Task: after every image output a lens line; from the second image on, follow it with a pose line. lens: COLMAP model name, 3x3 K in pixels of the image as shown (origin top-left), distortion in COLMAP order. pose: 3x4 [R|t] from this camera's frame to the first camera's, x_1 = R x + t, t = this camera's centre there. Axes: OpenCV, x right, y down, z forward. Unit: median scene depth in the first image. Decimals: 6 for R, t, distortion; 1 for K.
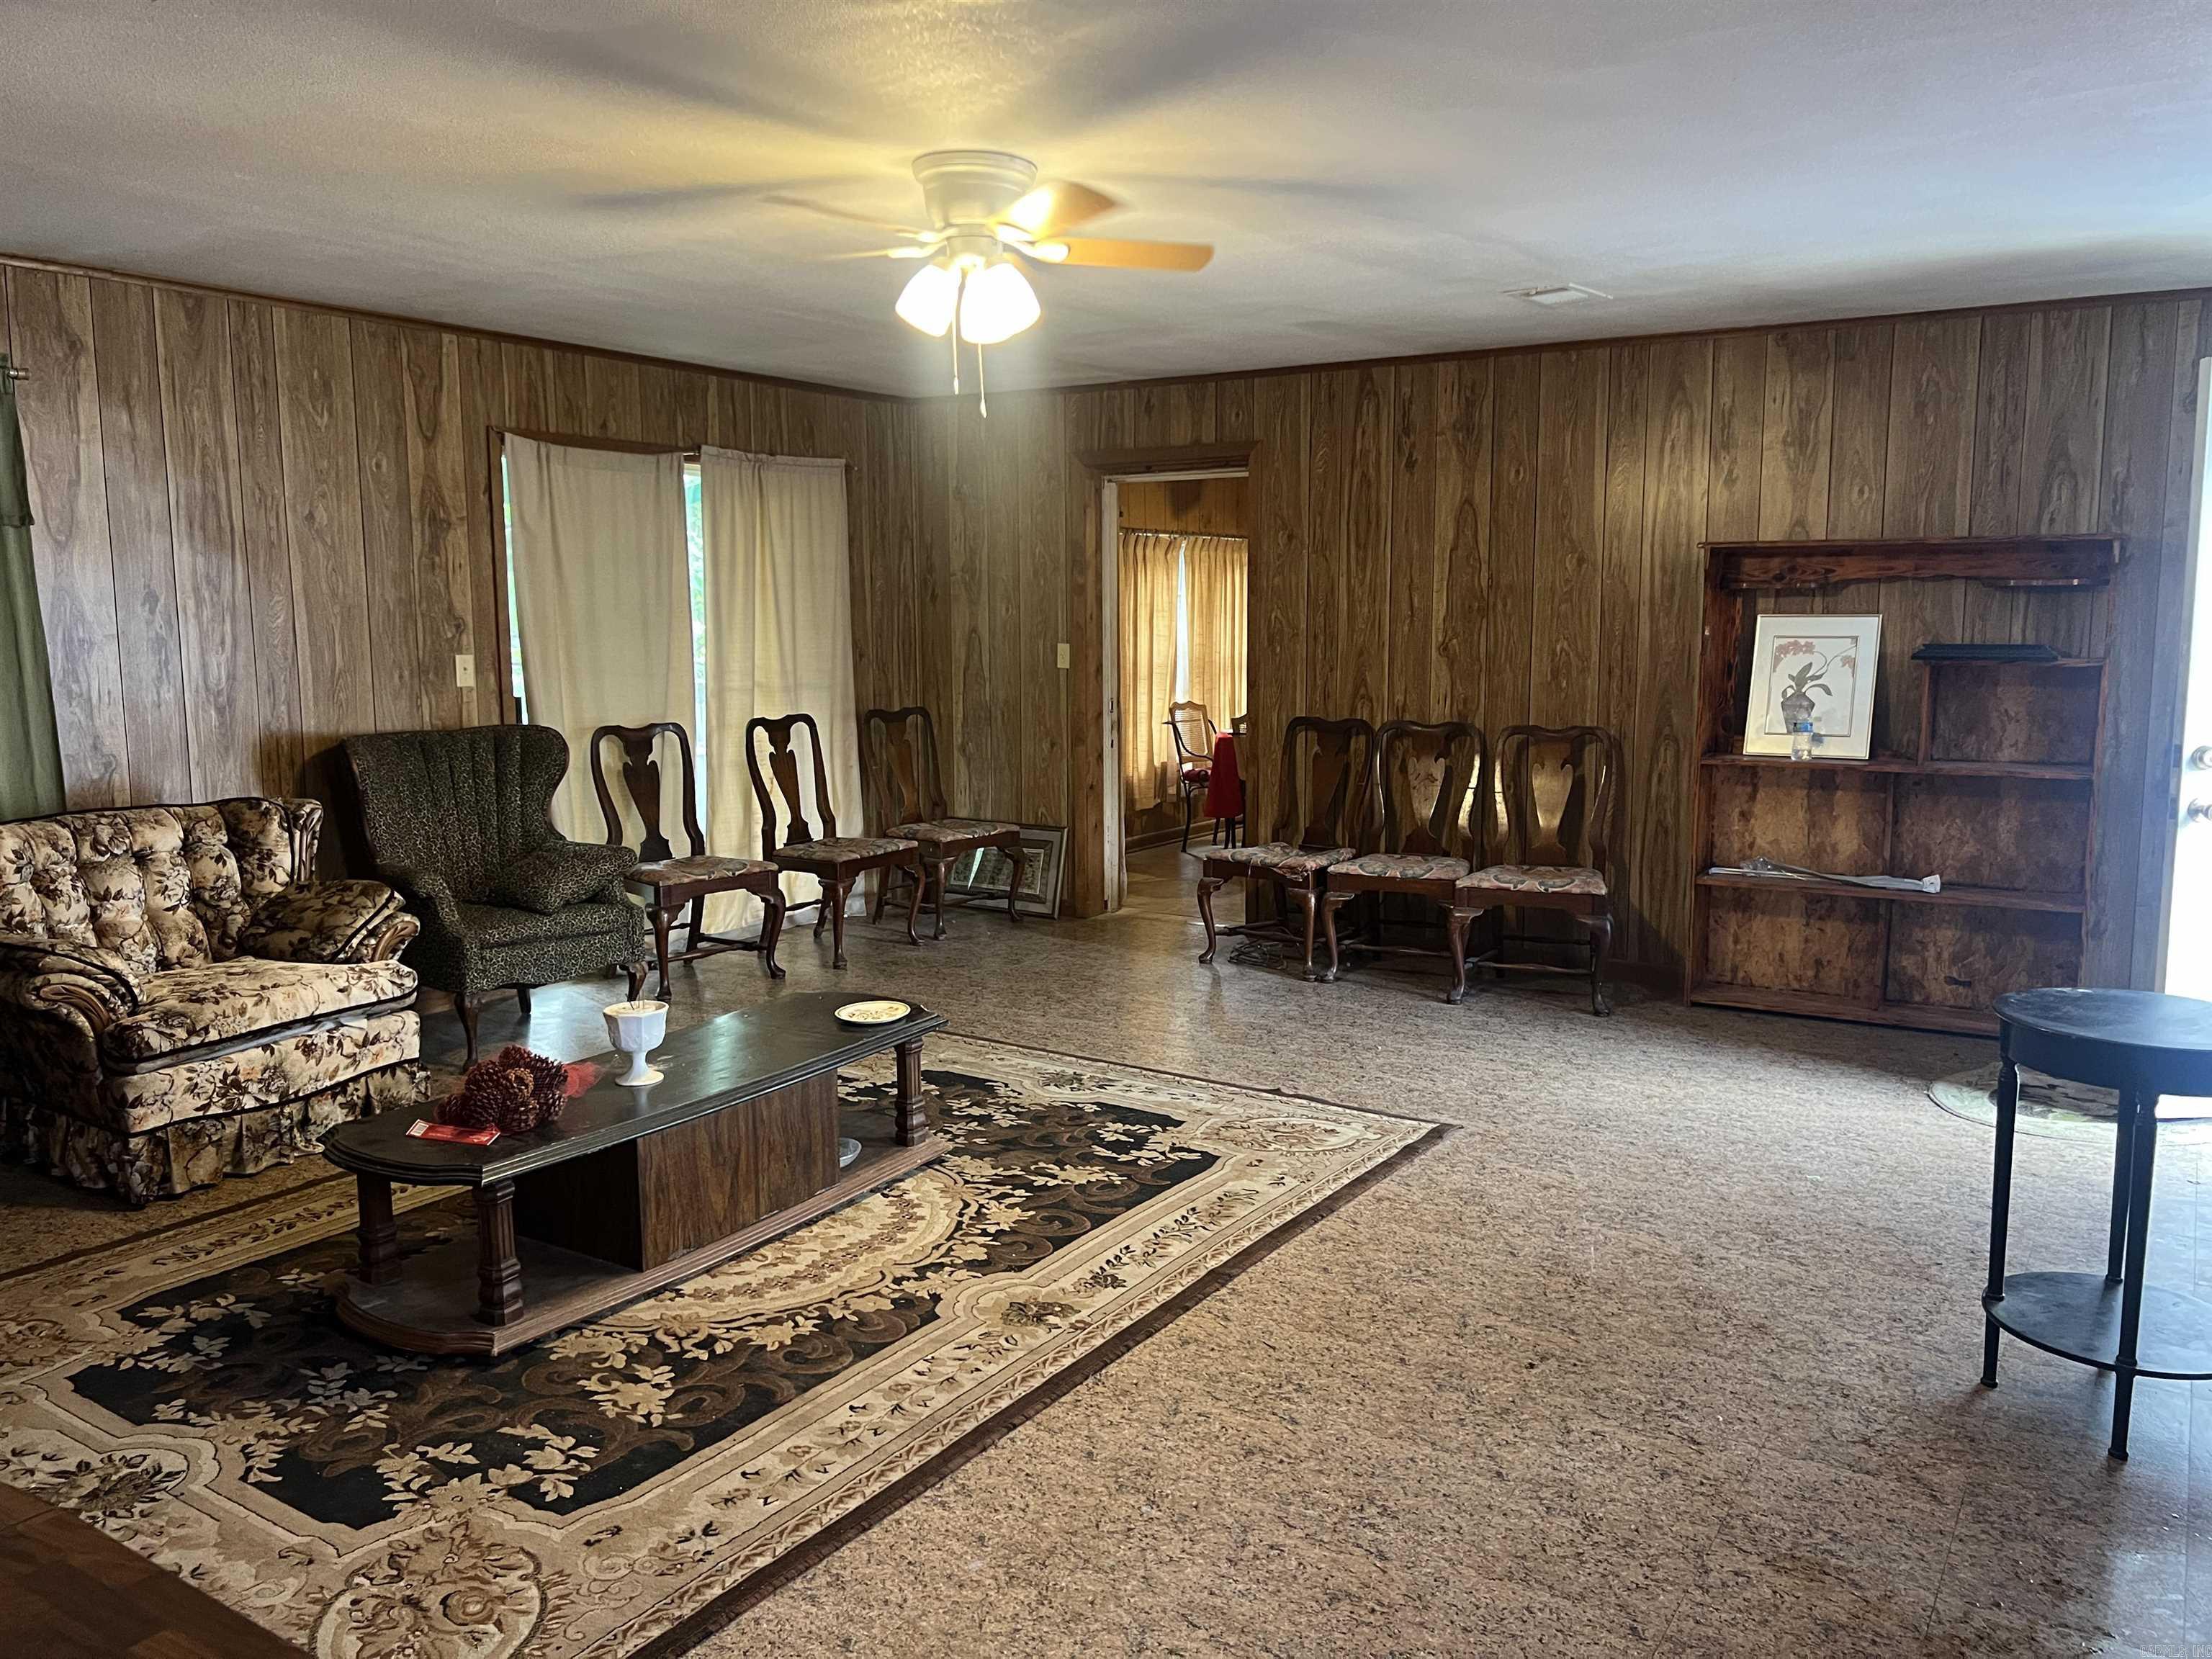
lens RADIAL K [[1662.7, 0, 1108.7], [0, 1662.7, 834.0], [0, 0, 1]] dist [0.052589, -0.002760]
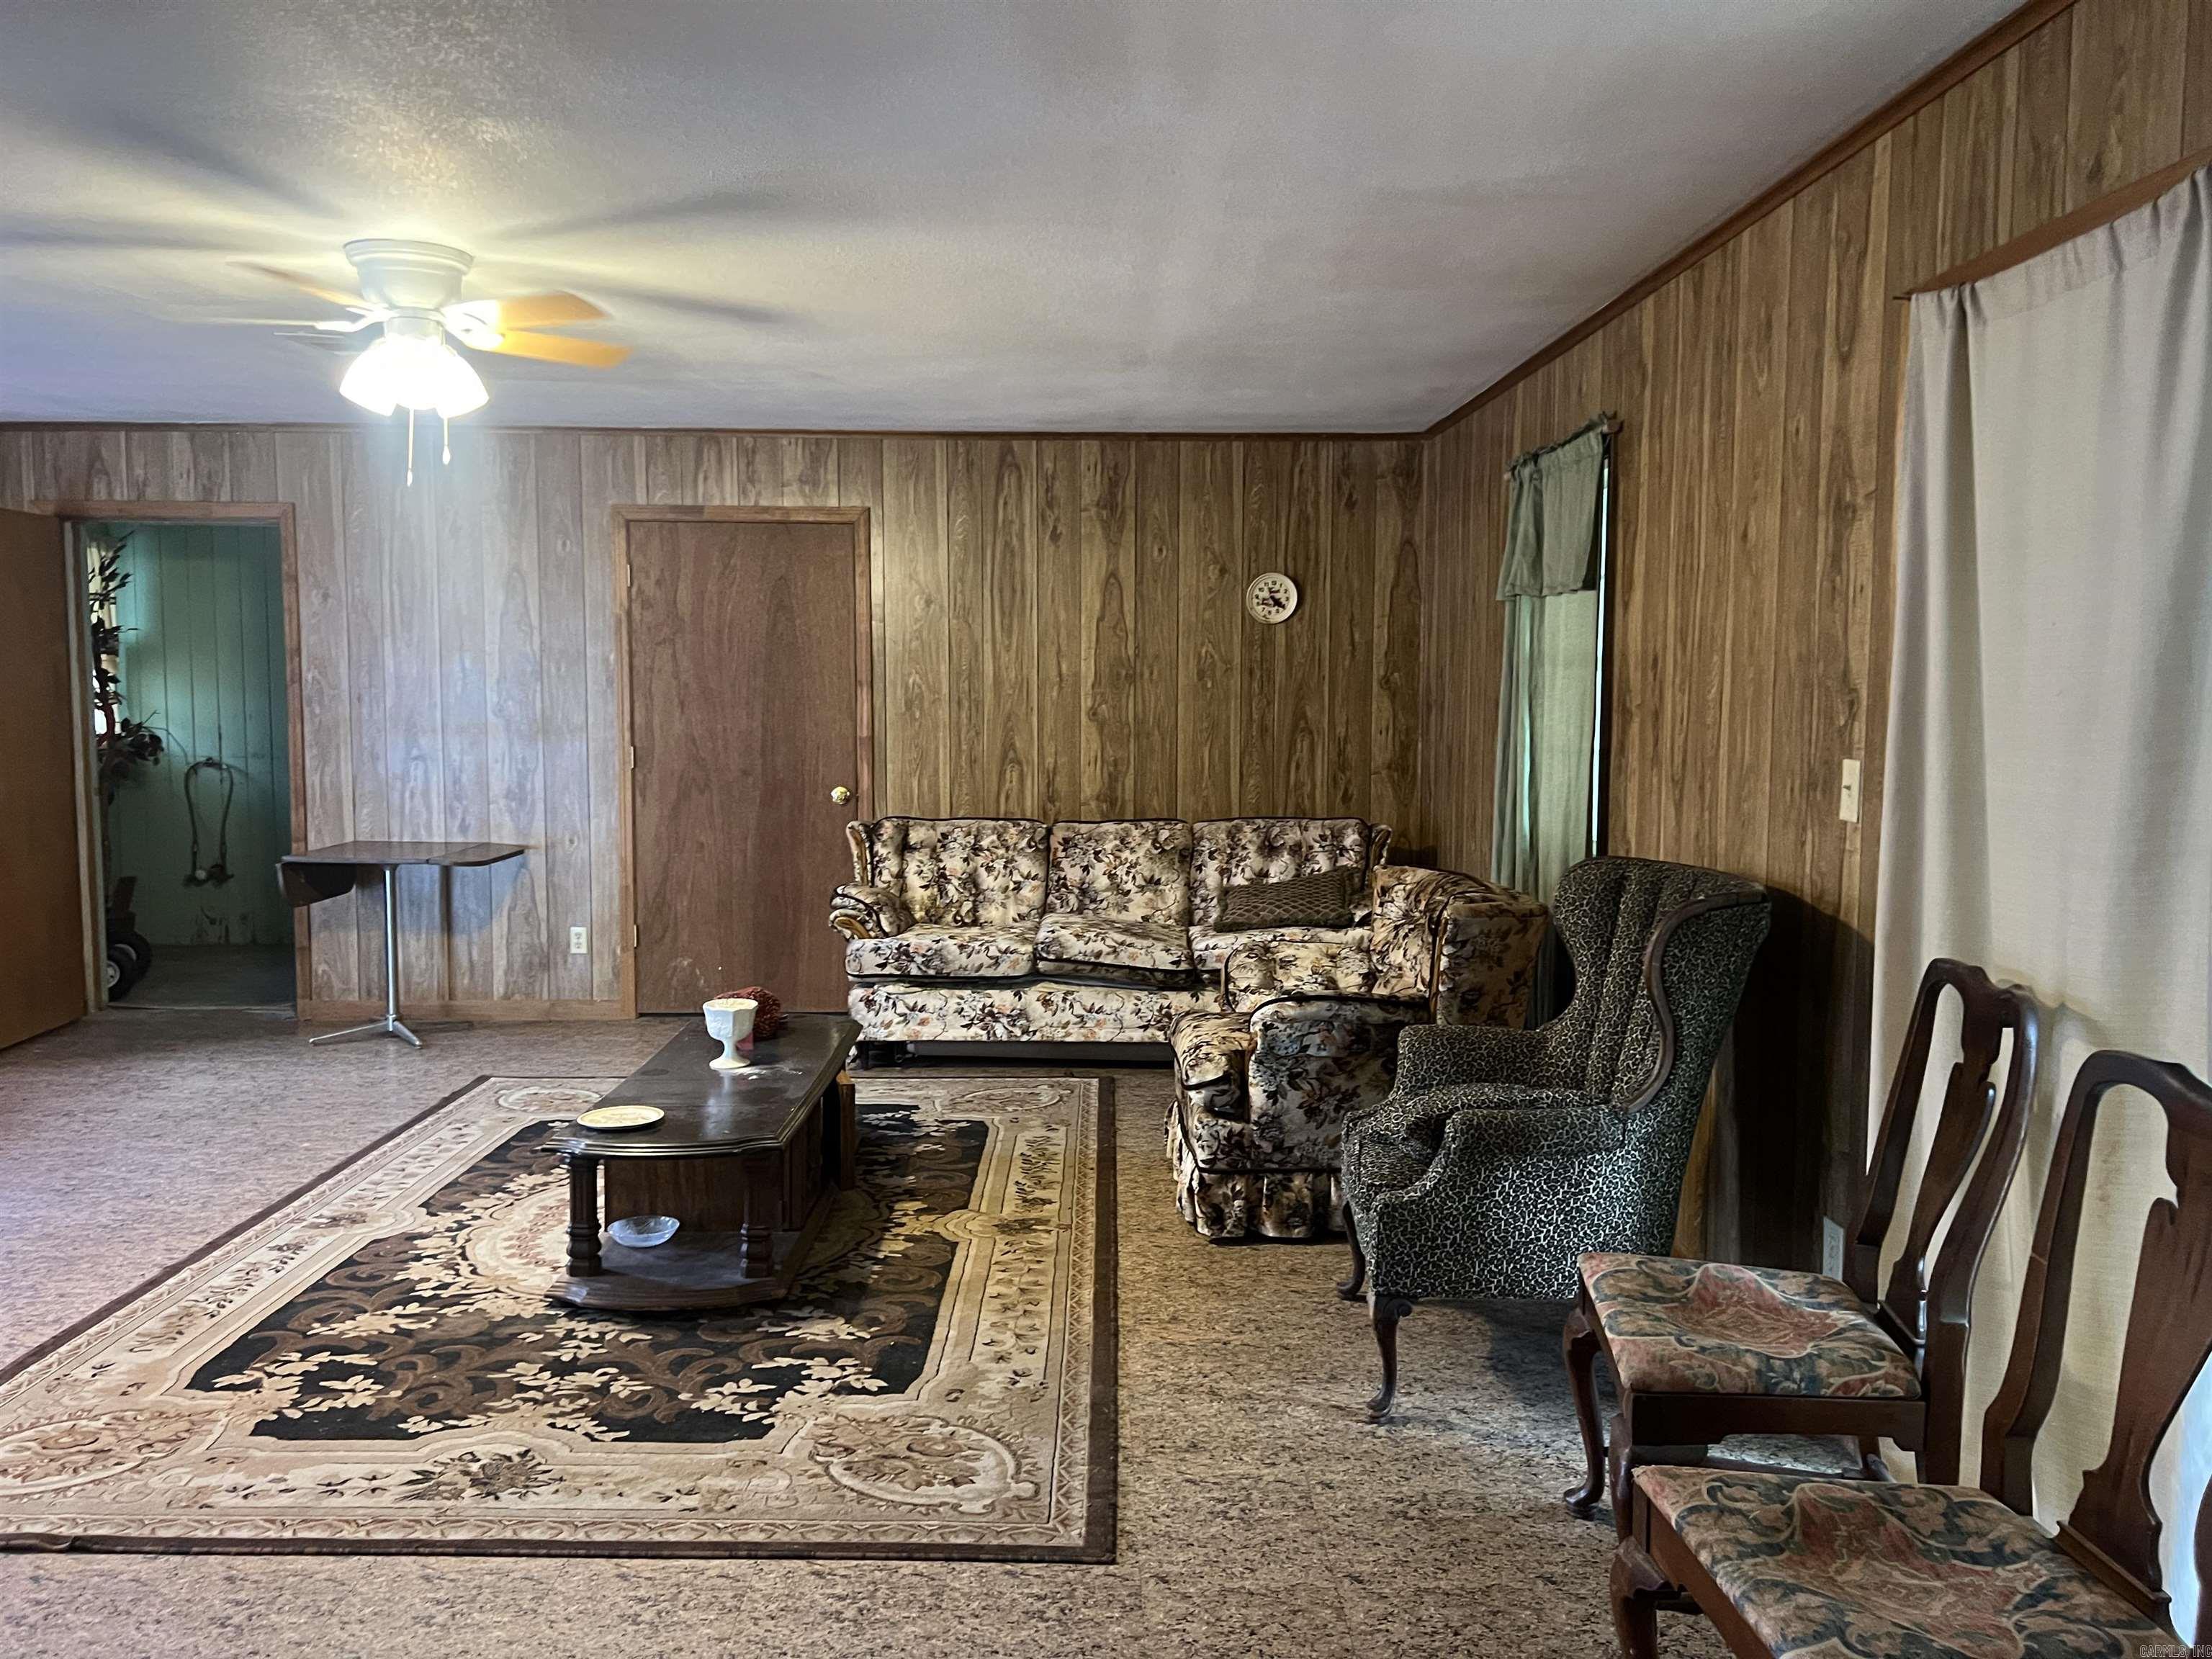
lens RADIAL K [[1662.7, 0, 1112.7], [0, 1662.7, 829.0], [0, 0, 1]] dist [0.052589, -0.002760]
pose [[-0.828210, 0.060774, -0.557112, 0.137930], [-0.064871, 0.977023, 0.203020, -0.257451], [0.556650, 0.204283, -0.805239, 1.883619]]
